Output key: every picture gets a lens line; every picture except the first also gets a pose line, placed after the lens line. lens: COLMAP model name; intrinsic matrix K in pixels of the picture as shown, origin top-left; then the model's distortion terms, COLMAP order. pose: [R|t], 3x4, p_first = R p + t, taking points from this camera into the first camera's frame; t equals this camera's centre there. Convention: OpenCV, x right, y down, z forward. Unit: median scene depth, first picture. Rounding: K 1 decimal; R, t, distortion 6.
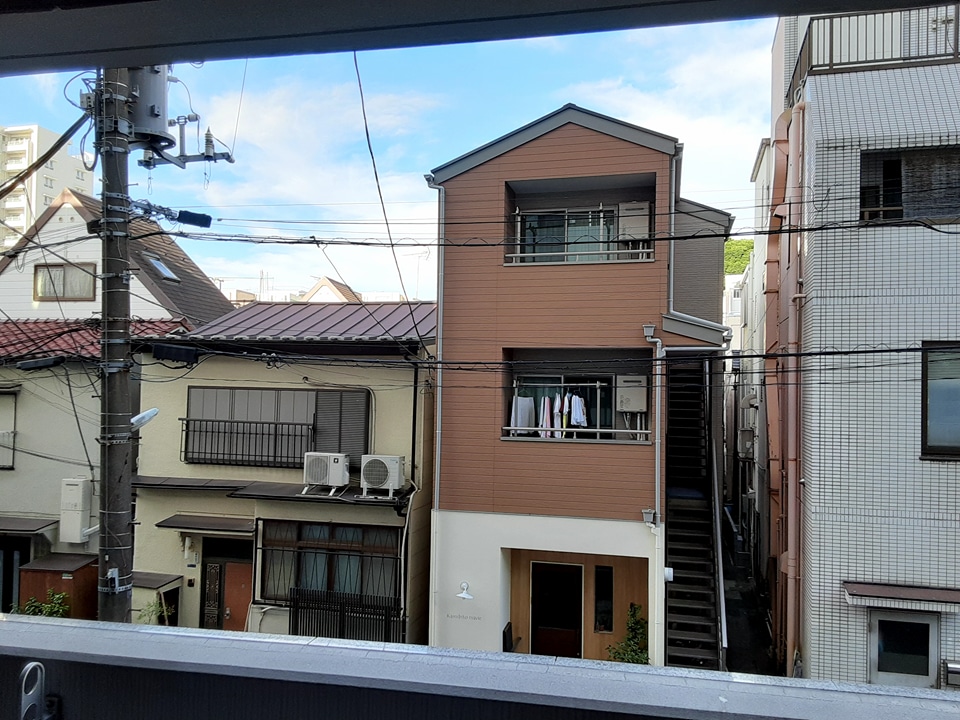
lens RADIAL K [[778.5, 0, 480.0], [0, 778.5, 360.0], [0, 0, 1]] dist [0.002903, -0.003659]
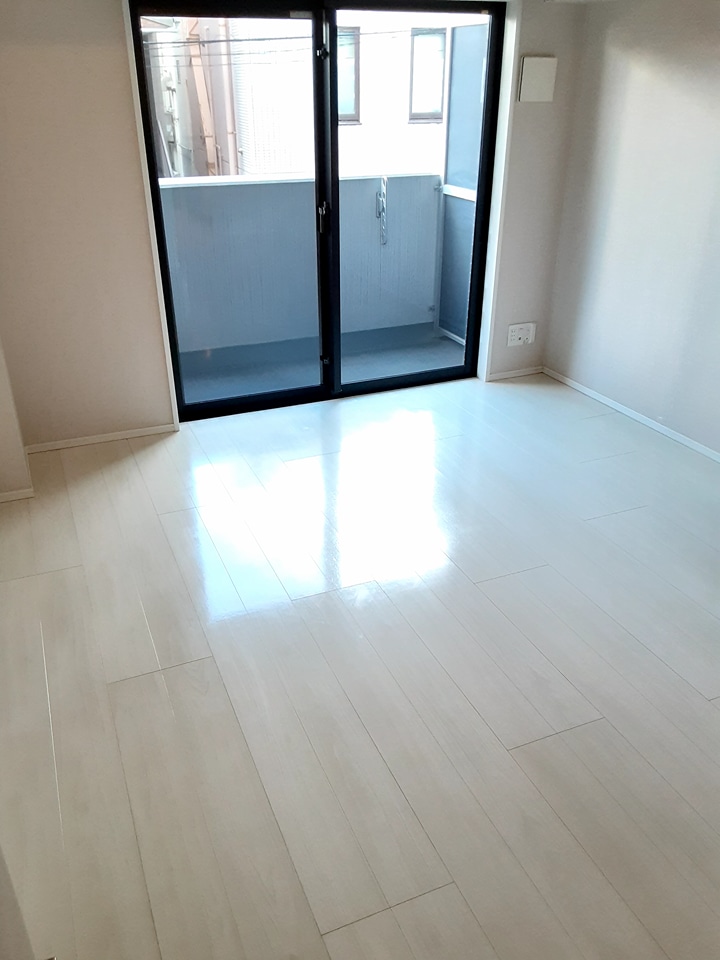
lens RADIAL K [[778.5, 0, 360.0], [0, 778.5, 480.0], [0, 0, 1]] dist [0.002903, -0.003659]
pose [[0.836925, -0.265516, 0.478600, -0.239109], [-0.006578, 0.869503, 0.493883, -0.012017], [-0.547278, -0.416492, 0.725963, -0.416229]]
